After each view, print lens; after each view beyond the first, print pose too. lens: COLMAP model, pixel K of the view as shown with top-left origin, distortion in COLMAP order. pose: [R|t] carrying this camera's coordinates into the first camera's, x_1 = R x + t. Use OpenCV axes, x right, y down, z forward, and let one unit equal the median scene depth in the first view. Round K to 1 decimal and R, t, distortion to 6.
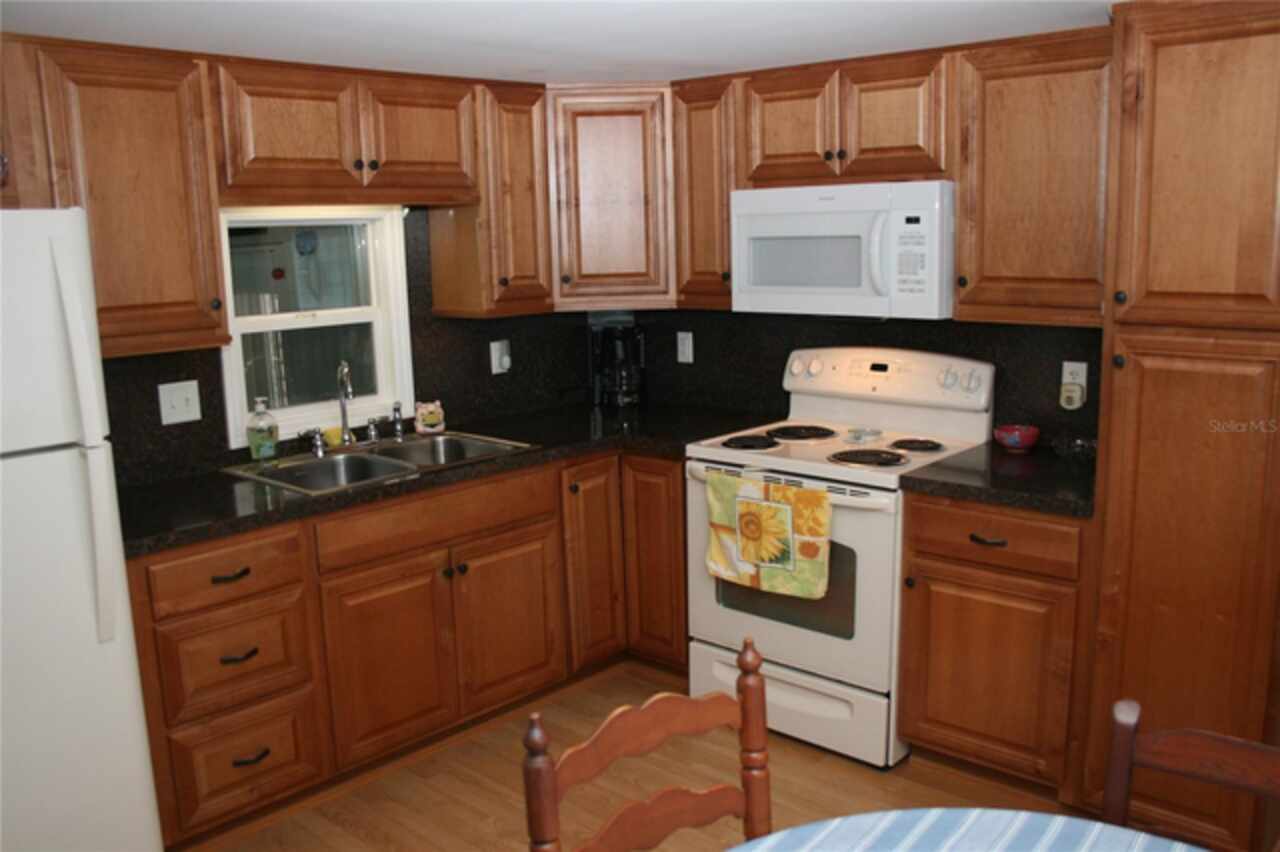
lens RADIAL K [[1076.1, 0, 641.1], [0, 1076.1, 431.2], [0, 0, 1]] dist [-0.094758, 0.025513]
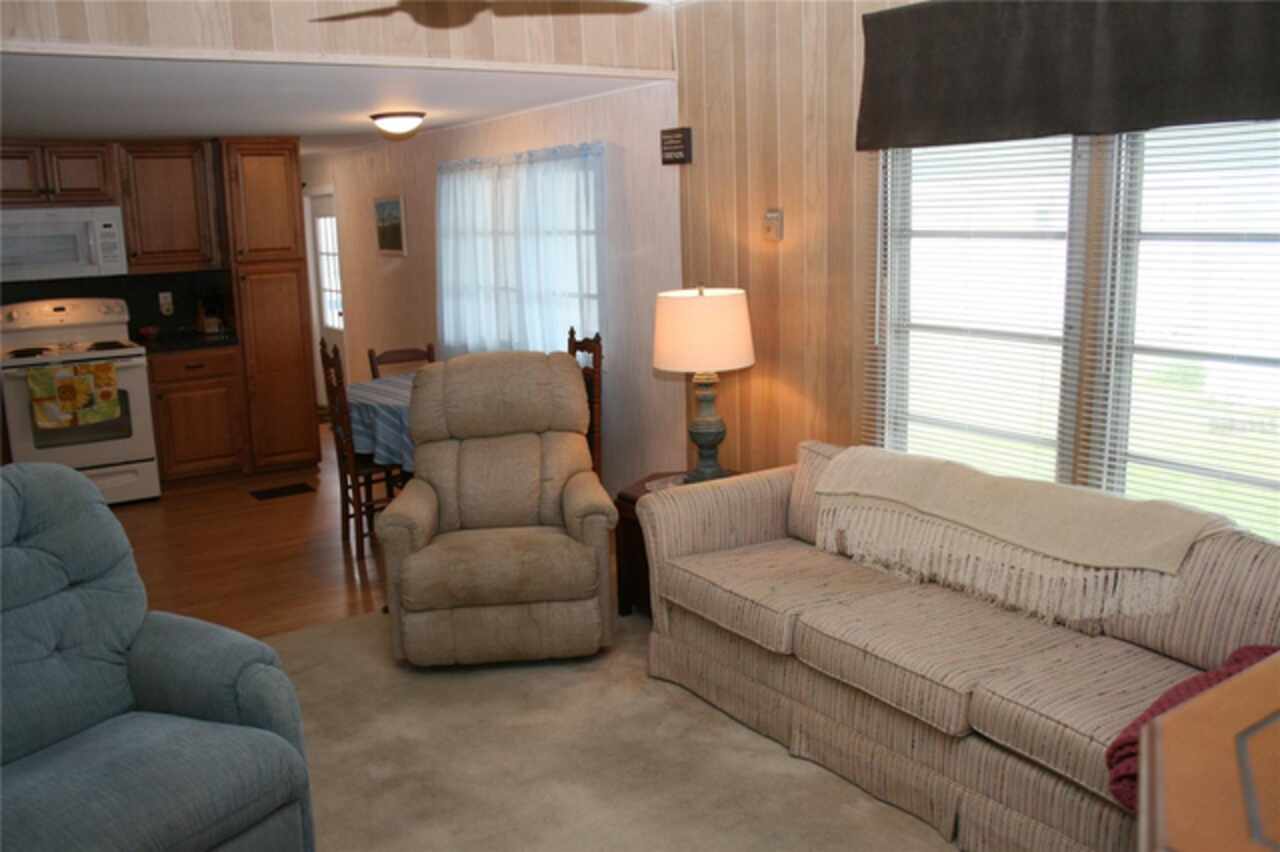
lens RADIAL K [[1076.1, 0, 641.2], [0, 1076.1, 422.2], [0, 0, 1]] dist [-0.094758, 0.025513]
pose [[0.234459, -0.168363, 0.957436, -1.428502], [0.194688, 0.973067, 0.123436, 0.111156], [-0.952431, 0.157460, 0.260923, -0.402967]]
